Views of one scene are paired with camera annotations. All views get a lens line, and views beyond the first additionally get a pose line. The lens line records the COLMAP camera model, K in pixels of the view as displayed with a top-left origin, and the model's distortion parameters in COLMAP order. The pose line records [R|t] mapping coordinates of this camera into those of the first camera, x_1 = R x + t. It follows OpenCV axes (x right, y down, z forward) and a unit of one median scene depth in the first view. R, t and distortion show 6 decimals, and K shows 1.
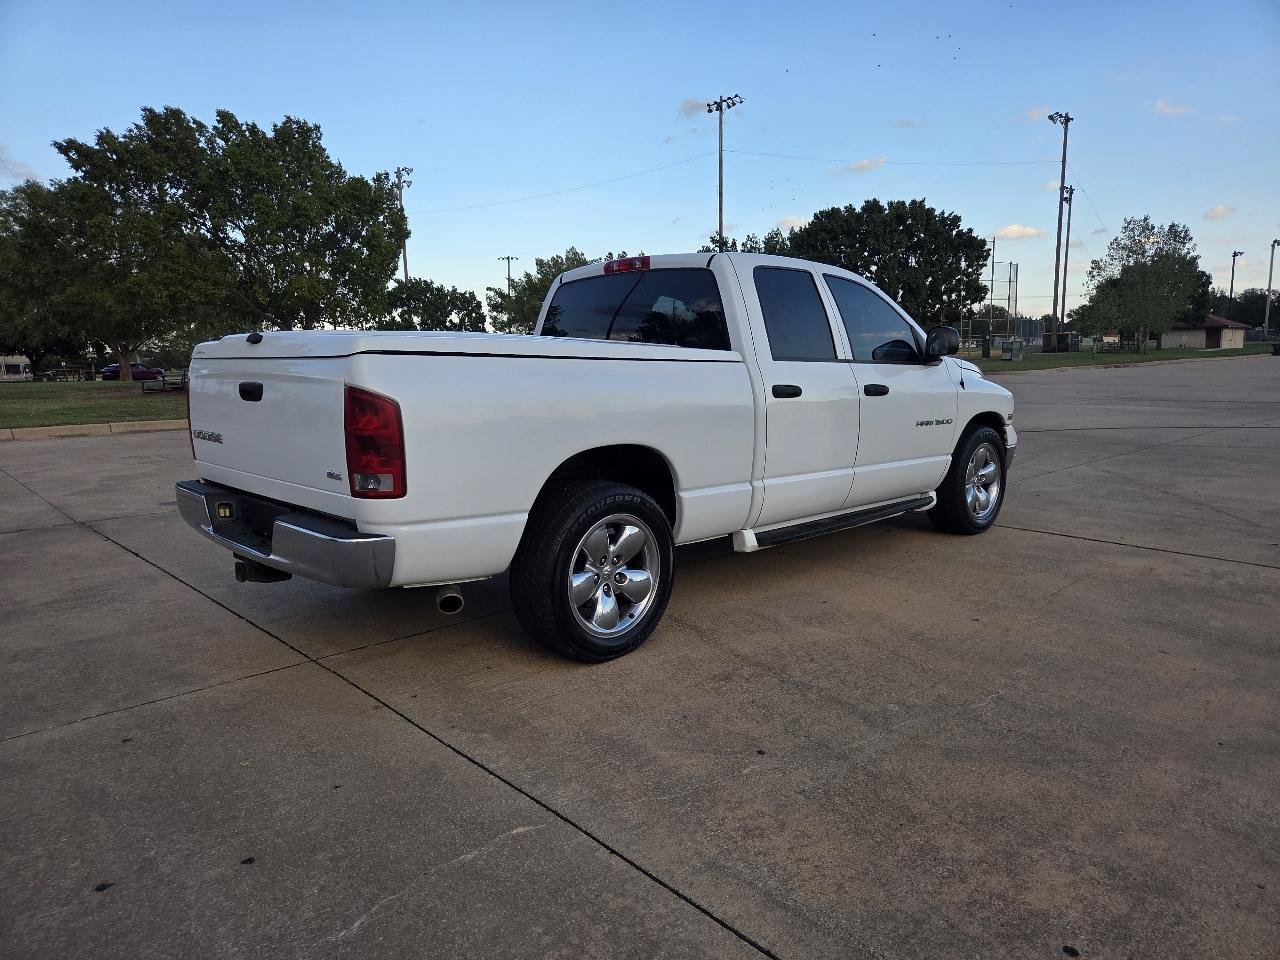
lens RADIAL K [[838.2, 0, 625.2], [0, 838.2, 481.6], [0, 0, 1]] dist [0.069442, -0.061572]
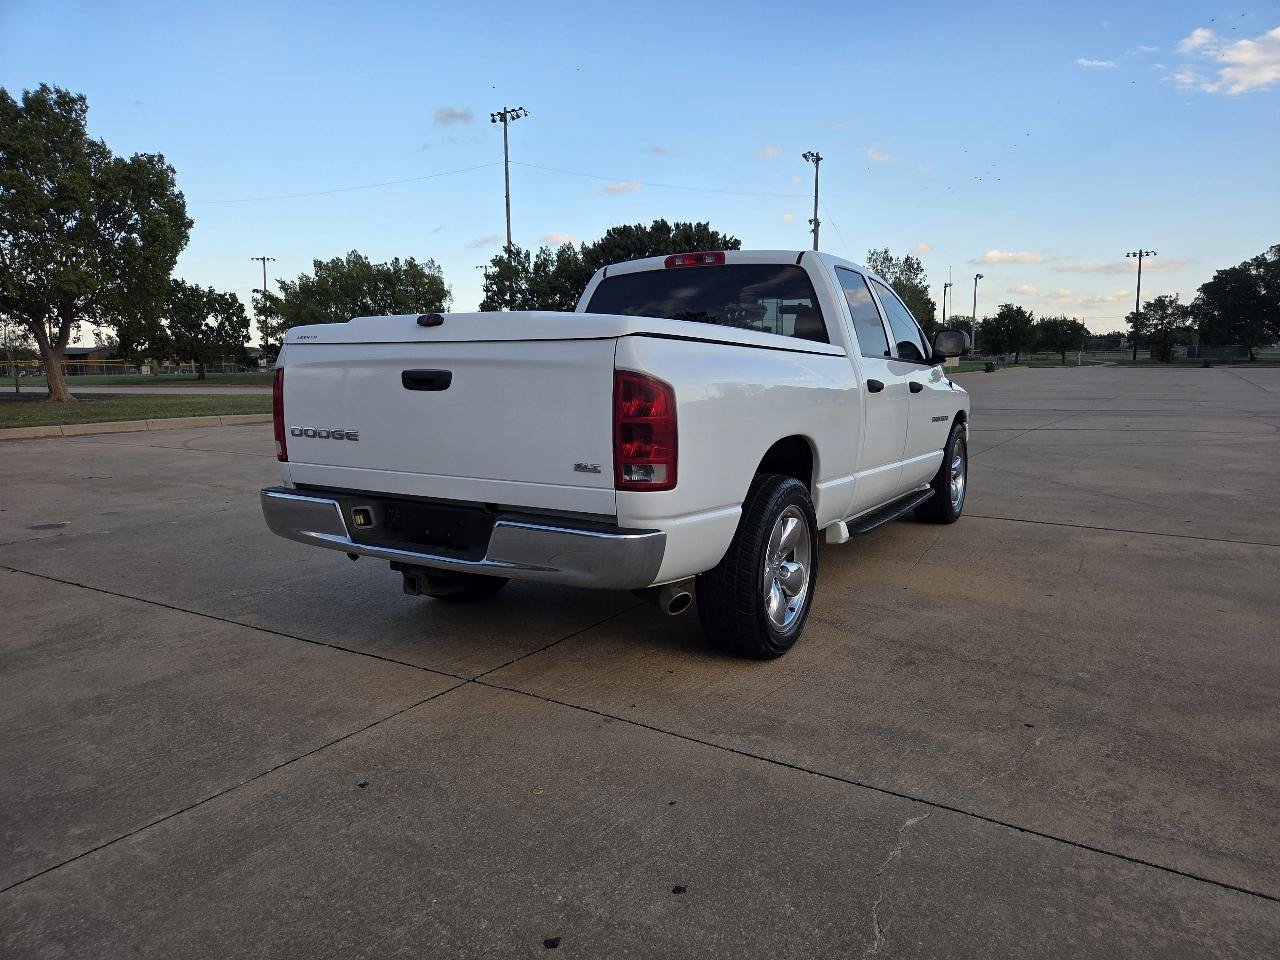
lens RADIAL K [[843.3, 0, 627.1], [0, 843.3, 480.6], [0, 0, 1]] dist [0.063743, -0.059804]
pose [[0.964782, -0.024529, 0.261905, -0.065300], [0.028775, 0.999509, -0.012389, 0.002260], [-0.261472, 0.019489, 0.965014, 0.012885]]
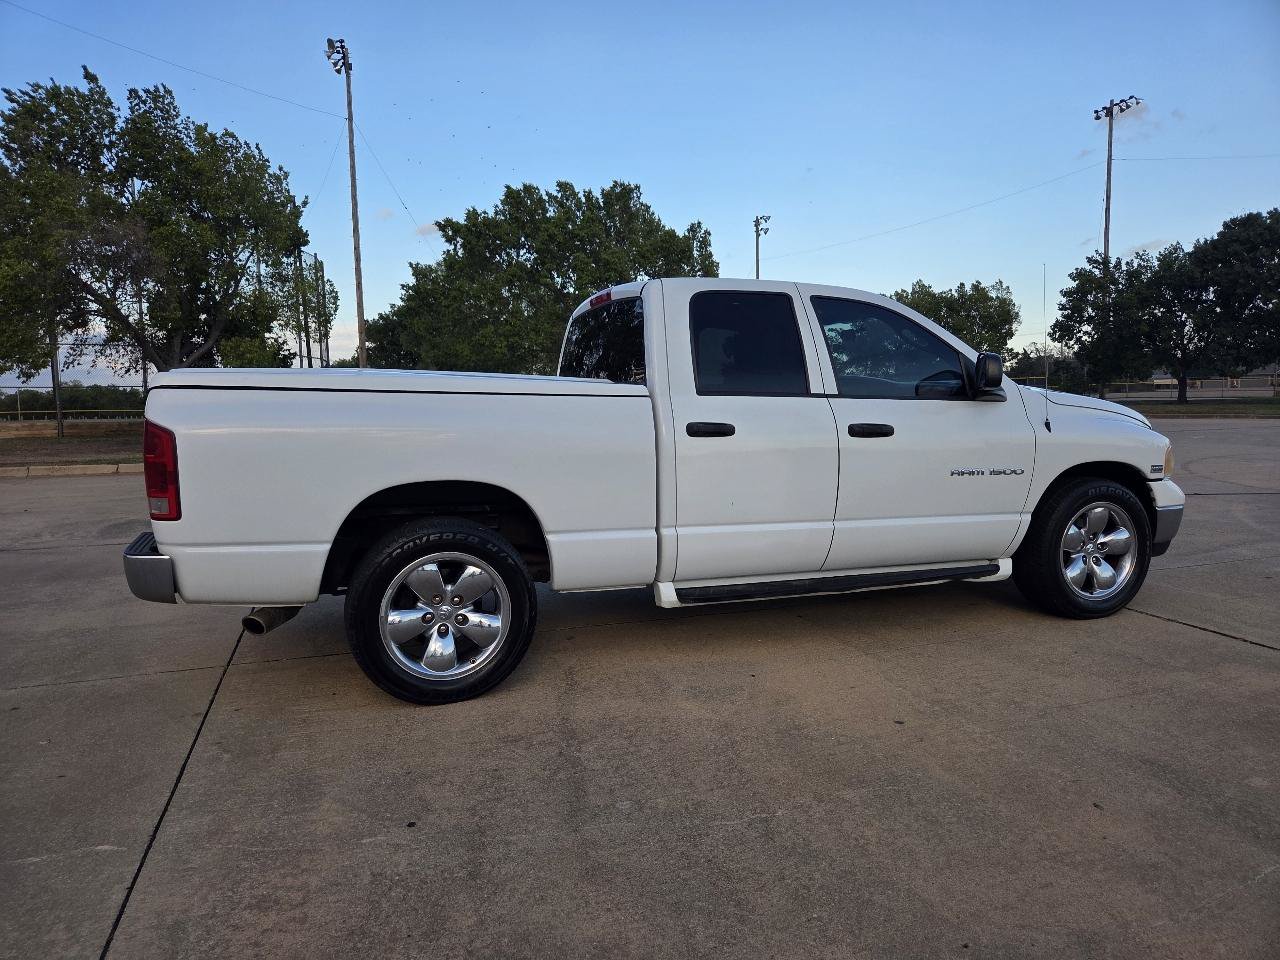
lens RADIAL K [[838.2, 0, 625.2], [0, 838.2, 481.6], [0, 0, 1]] dist [0.069442, -0.061572]
pose [[0.913289, 0.038625, -0.405477, 0.081290], [-0.057201, 0.997791, -0.033791, -0.003069], [0.403276, 0.054054, 0.913481, 0.027562]]
